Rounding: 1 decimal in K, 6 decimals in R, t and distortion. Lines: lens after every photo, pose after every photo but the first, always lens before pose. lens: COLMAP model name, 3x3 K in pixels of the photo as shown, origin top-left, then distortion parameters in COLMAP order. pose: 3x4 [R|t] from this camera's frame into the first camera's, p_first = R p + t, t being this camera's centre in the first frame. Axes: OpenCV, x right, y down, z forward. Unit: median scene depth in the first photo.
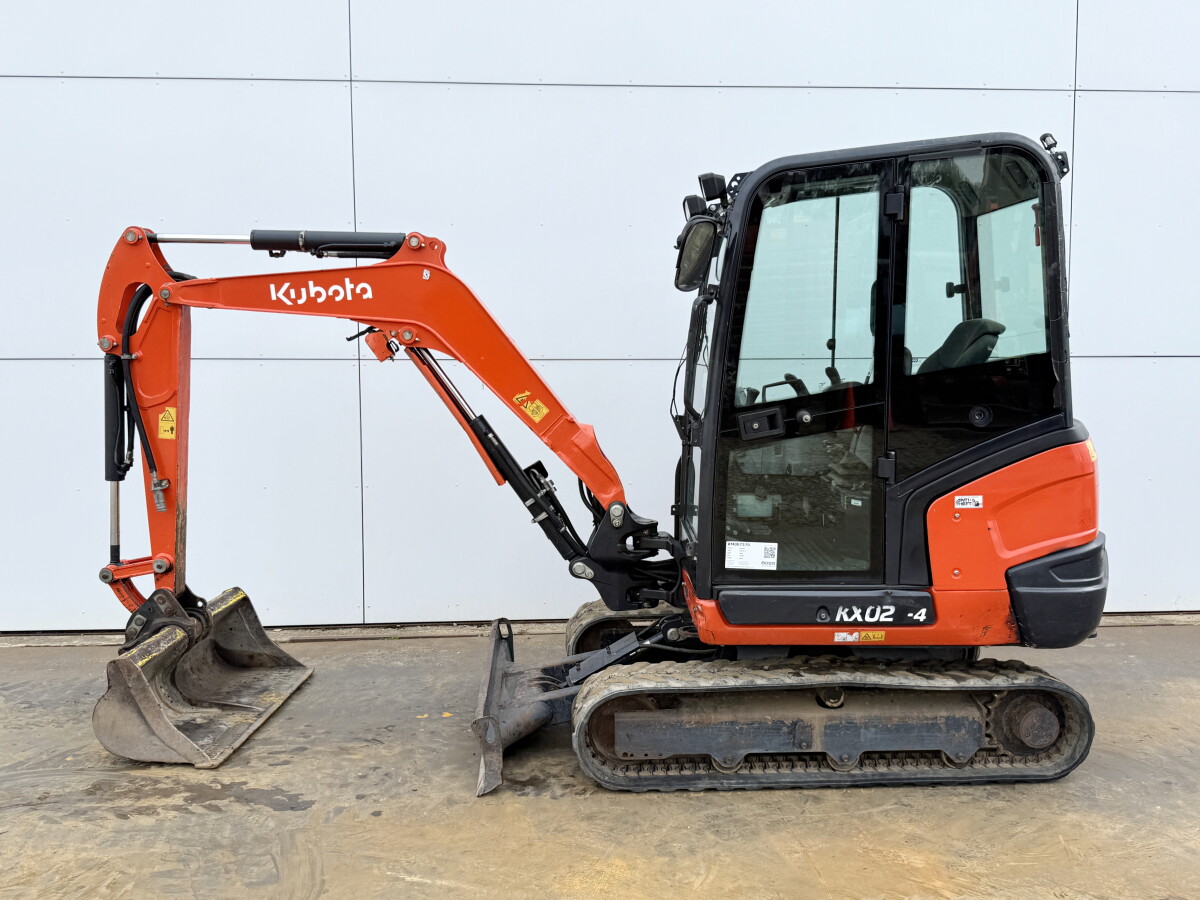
lens RADIAL K [[1091.0, 0, 607.3], [0, 1091.0, 454.2], [0, 0, 1]] dist [0.172505, -0.404375]
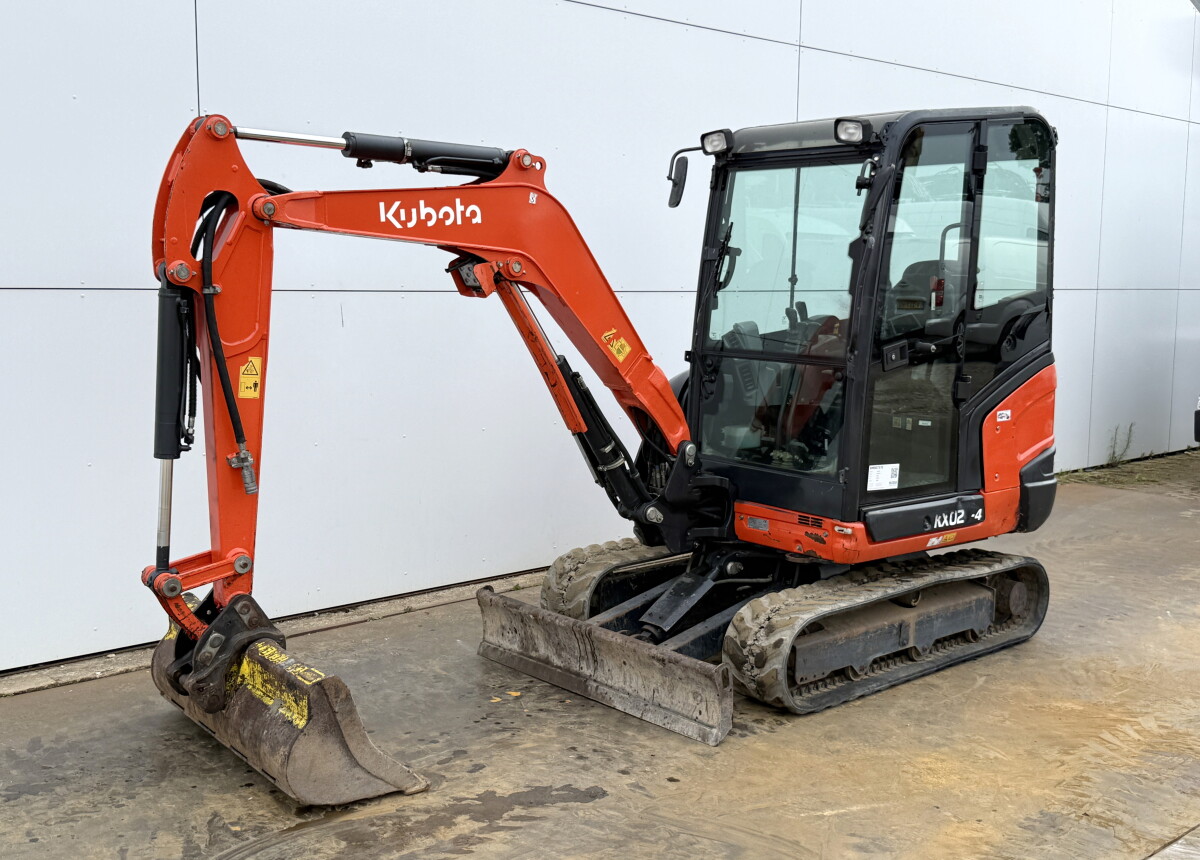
lens RADIAL K [[1289.5, 0, 599.9], [0, 1289.5, 437.8], [0, 0, 1]] dist [0.106017, -0.002734]
pose [[0.784013, -0.066982, 0.617120, -0.836277], [0.046009, 0.997697, 0.049838, -0.022043], [-0.619037, -0.010681, 0.785289, 0.158103]]
